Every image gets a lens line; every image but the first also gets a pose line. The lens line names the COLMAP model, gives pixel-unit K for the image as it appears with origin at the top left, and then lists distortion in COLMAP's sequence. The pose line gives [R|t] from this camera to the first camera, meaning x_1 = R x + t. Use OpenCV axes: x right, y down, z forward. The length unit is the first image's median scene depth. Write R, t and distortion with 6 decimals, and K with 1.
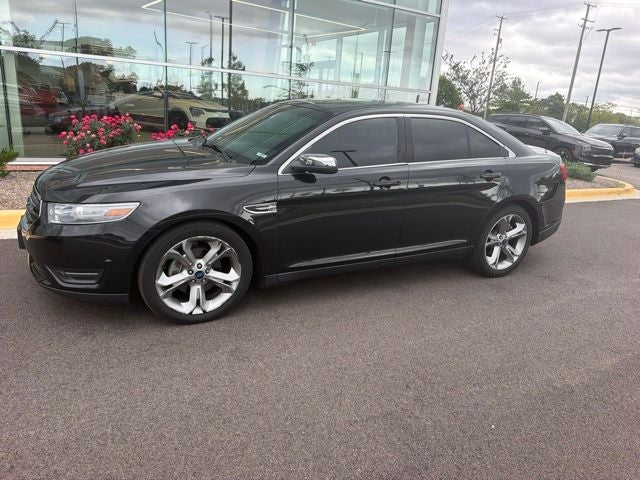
lens RADIAL K [[457.2, 0, 317.4], [0, 457.2, 234.2], [0, 0, 1]] dist [0.001092, -0.009179]
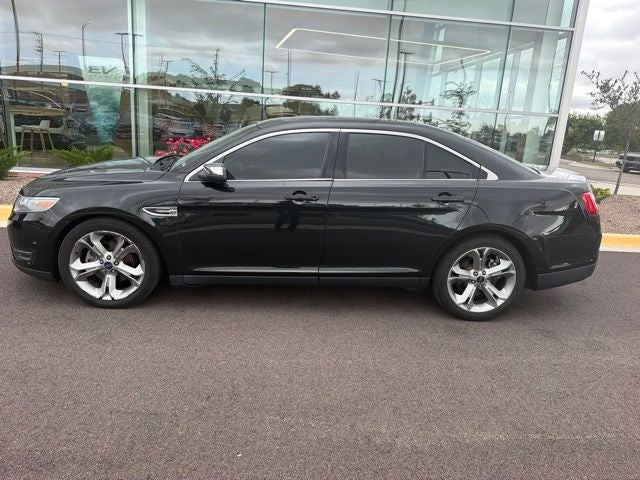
lens RADIAL K [[459.9, 0, 317.0], [0, 459.9, 236.0], [0, 0, 1]] dist [-0.001815, -0.002930]
pose [[0.913050, 0.081434, -0.399635, 0.548841], [-0.108592, 0.993033, -0.045750, 0.010025], [0.393125, 0.085169, 0.915532, 0.122295]]
